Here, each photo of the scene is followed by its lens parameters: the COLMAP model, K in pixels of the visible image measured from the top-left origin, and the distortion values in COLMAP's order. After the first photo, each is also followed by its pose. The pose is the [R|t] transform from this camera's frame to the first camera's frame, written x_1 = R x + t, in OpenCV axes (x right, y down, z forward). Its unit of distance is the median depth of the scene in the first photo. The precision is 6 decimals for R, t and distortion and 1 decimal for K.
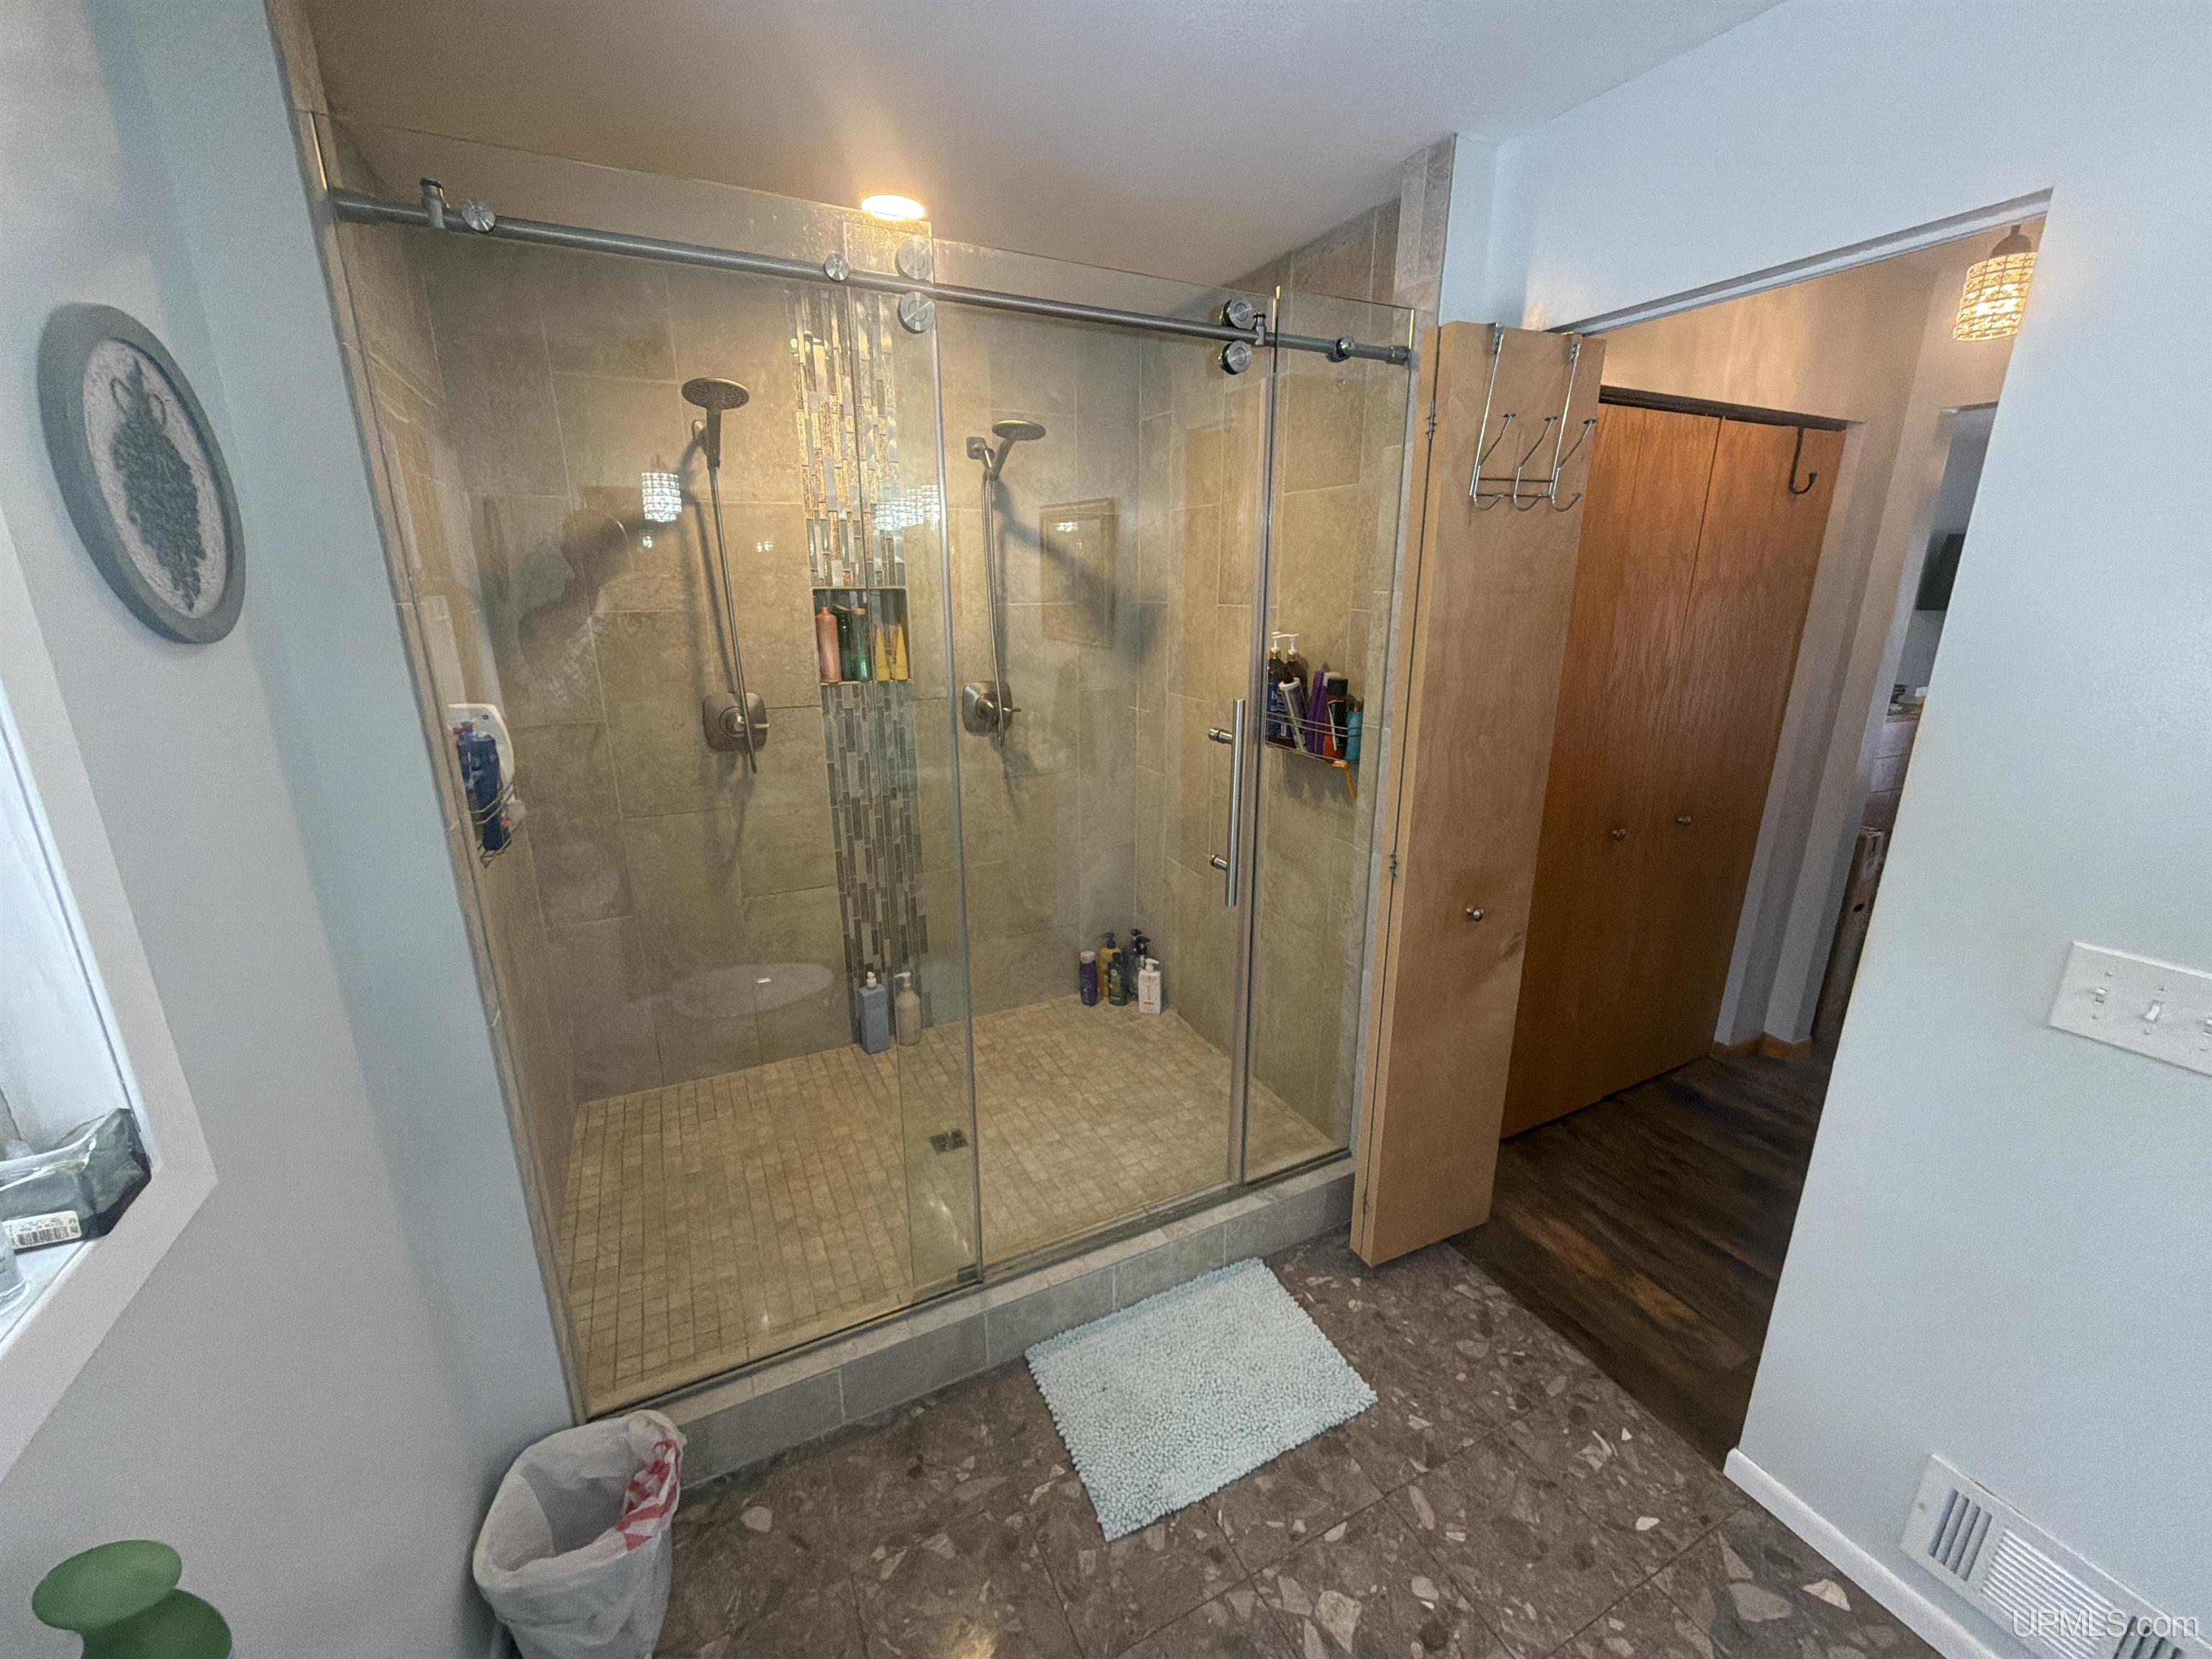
lens RADIAL K [[881.7, 0, 1108.7], [0, 881.7, 835.5], [0, 0, 1]] dist [-0.000398, -0.000681]
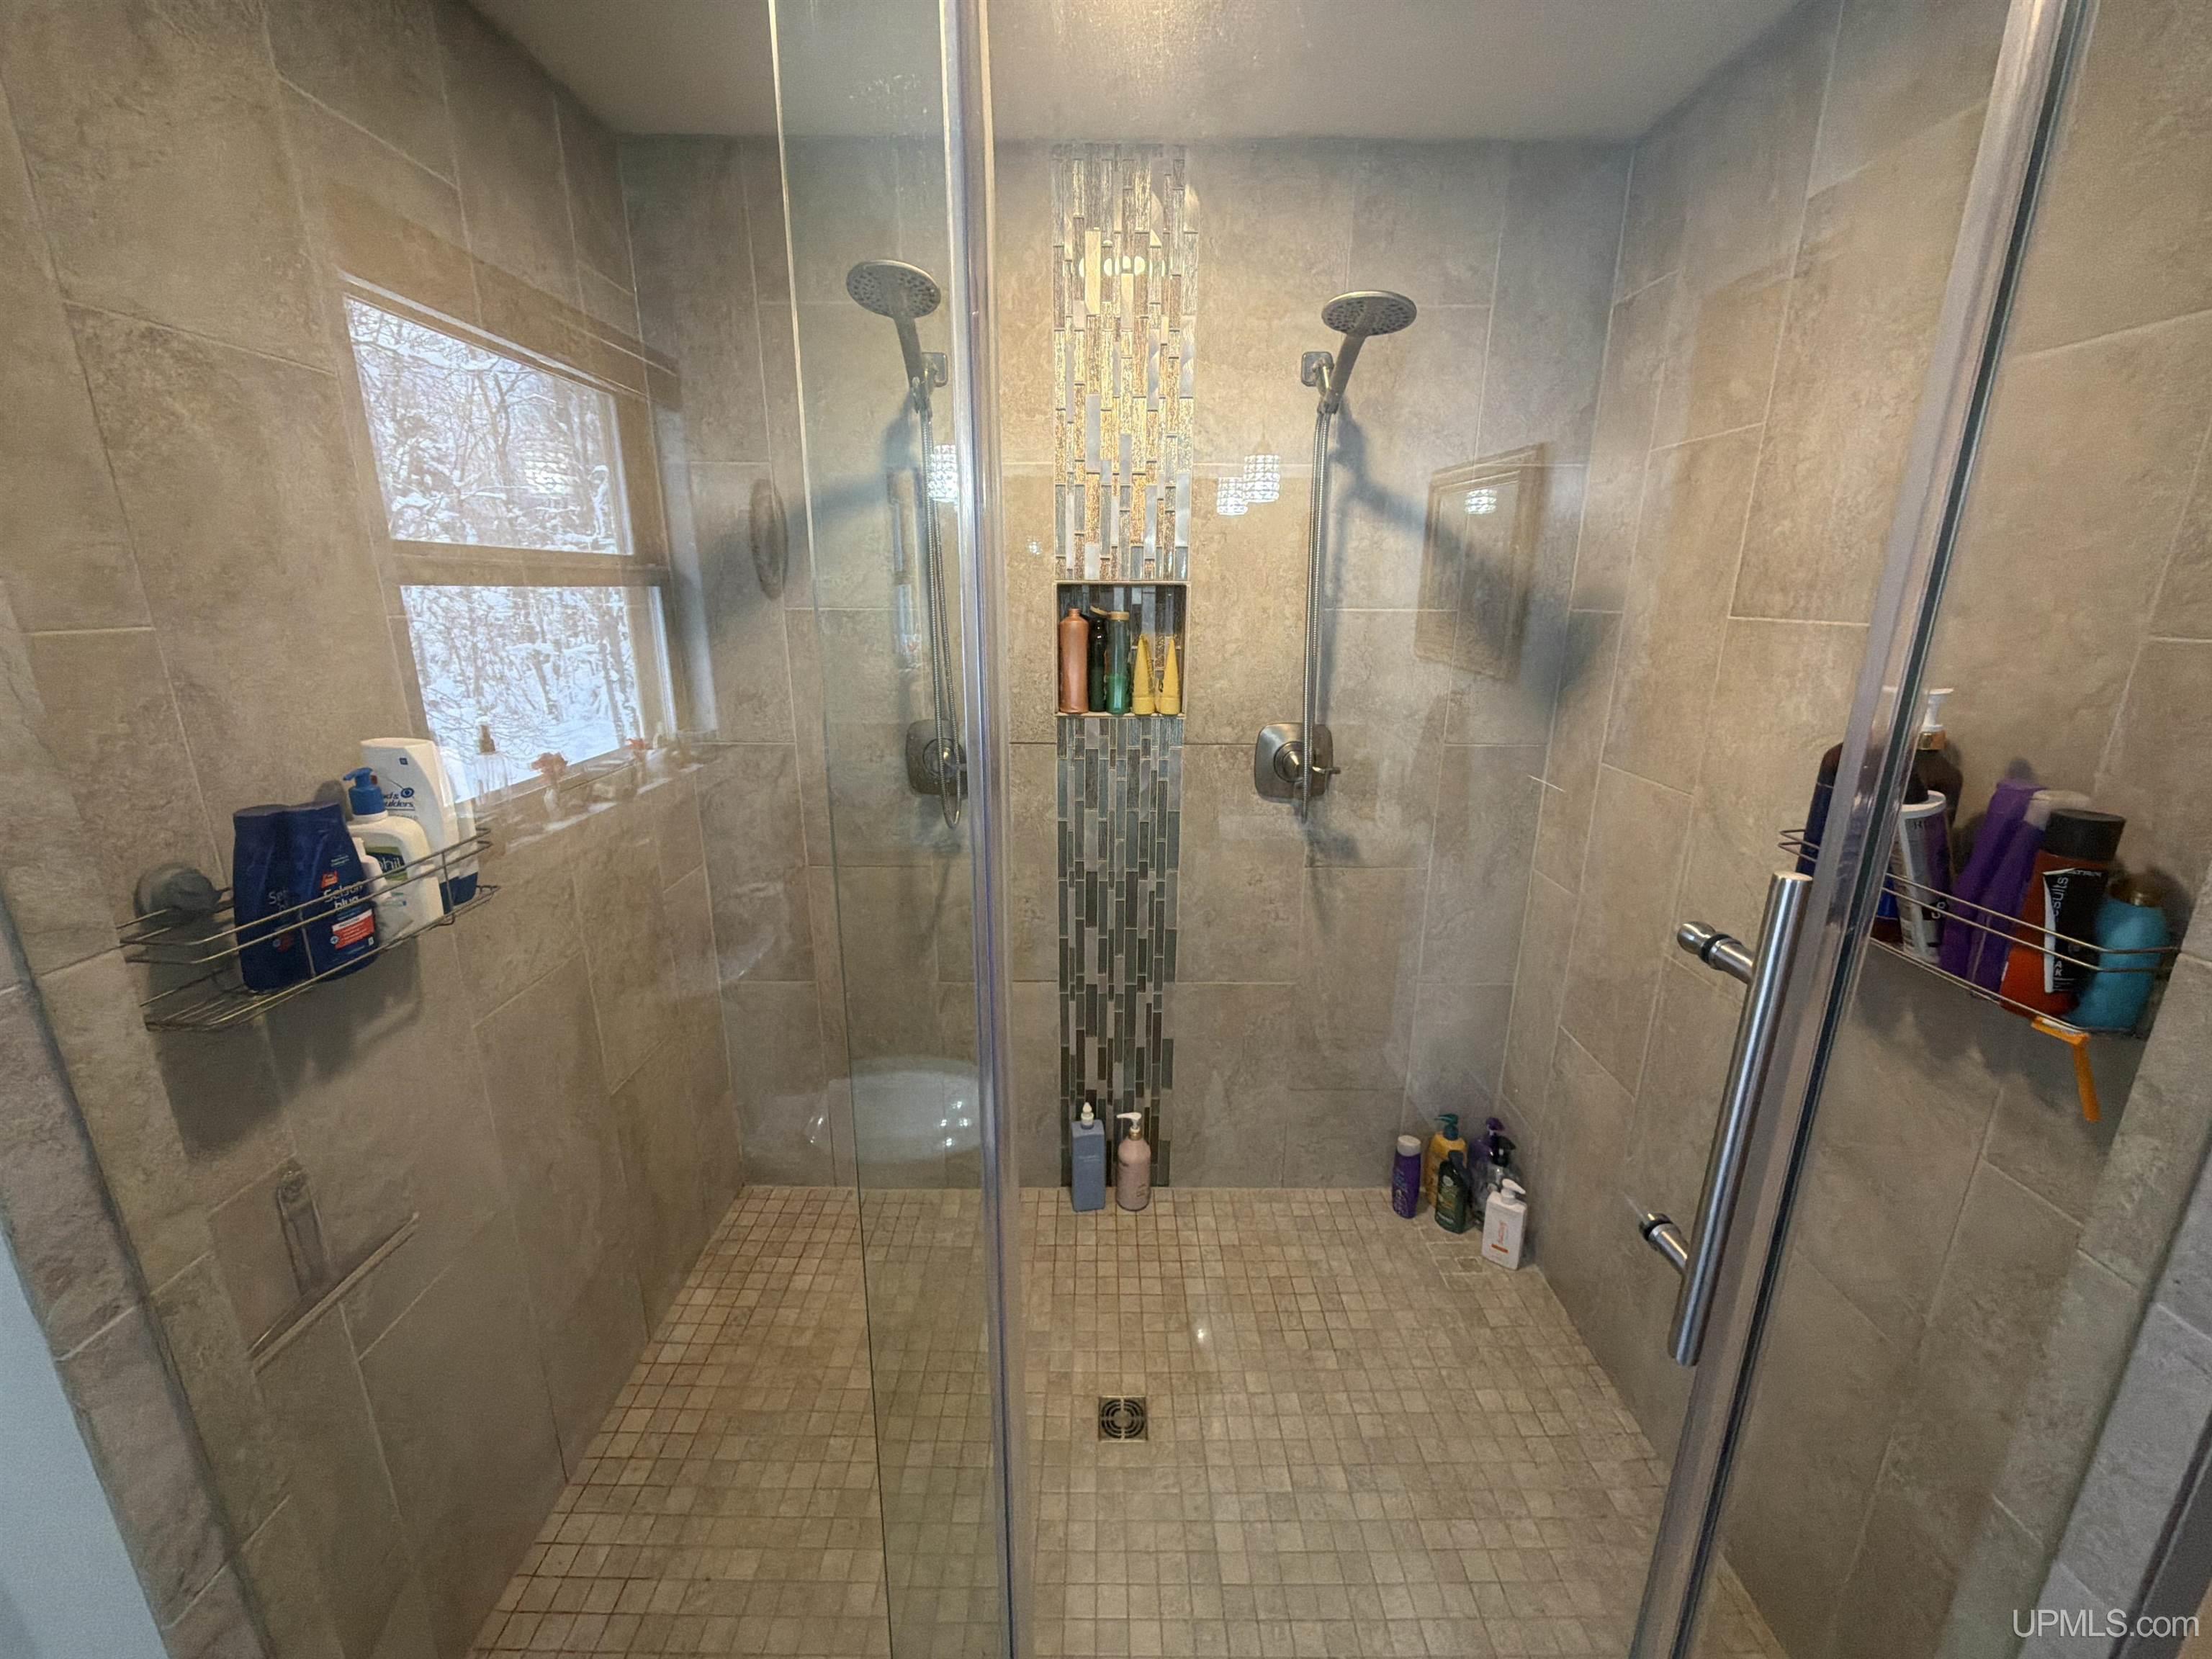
lens RADIAL K [[881.7, 0, 1102.8], [0, 881.7, 827.0], [0, 0, 1]] dist [-0.000398, -0.000681]
pose [[0.893598, 0.125597, -0.430938, 0.030511], [-0.132145, 0.991119, 0.014845, -0.092256], [0.428975, 0.043681, 0.902259, 0.353204]]
